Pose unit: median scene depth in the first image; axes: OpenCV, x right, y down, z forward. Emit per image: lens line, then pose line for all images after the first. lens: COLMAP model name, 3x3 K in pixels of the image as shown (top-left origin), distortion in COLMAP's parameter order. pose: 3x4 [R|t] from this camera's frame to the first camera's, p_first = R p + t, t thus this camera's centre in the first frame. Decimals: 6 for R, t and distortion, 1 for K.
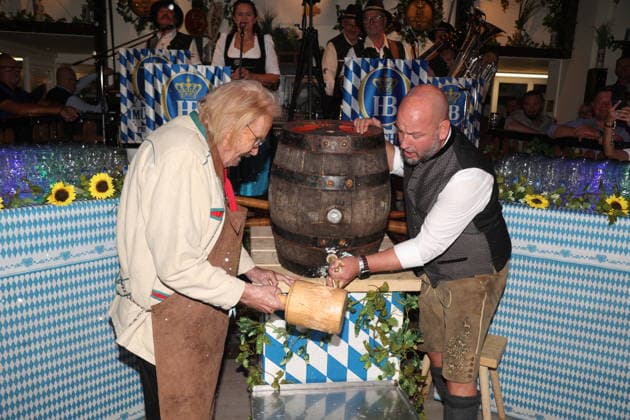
lens RADIAL K [[597.5, 0, 315.0], [0, 597.5, 210.0], [0, 0, 1]] dist [0.003438, 0.027566]
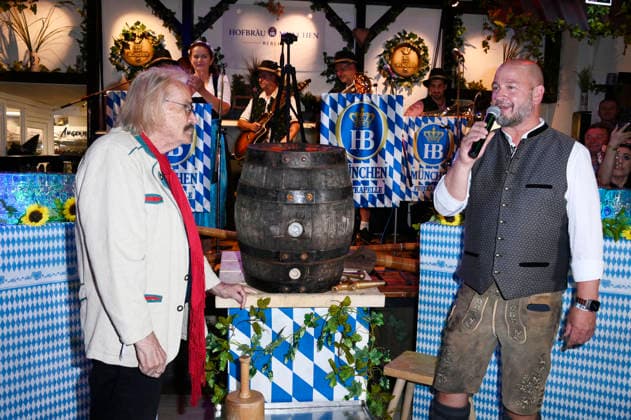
lens RADIAL K [[621.5, 0, 313.5], [0, 621.5, 209.2], [0, 0, 1]] dist [-0.039722, 0.017049]
pose [[0.999891, -0.007114, -0.012908, 0.068720], [0.005716, 0.994427, -0.105277, 0.077397], [0.013585, 0.105192, 0.994359, -0.050667]]
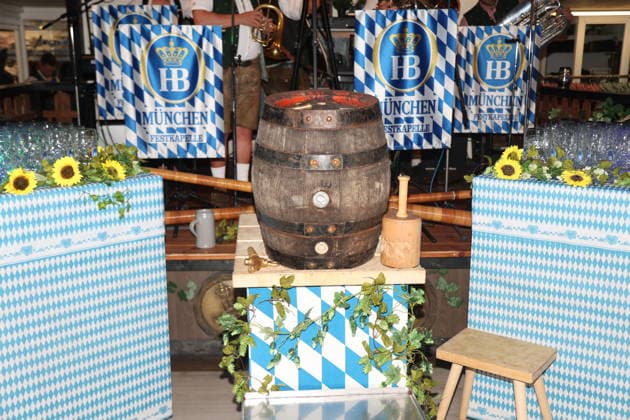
lens RADIAL K [[780.2, 0, 315.0], [0, 780.2, 210.0], [0, 0, 1]] dist [0.125953, 0.000373]
pose [[0.997367, -0.019431, -0.069869, 0.093126], [0.020558, 0.999669, 0.015445, 0.006511], [0.069546, -0.016841, 0.997437, -0.145716]]
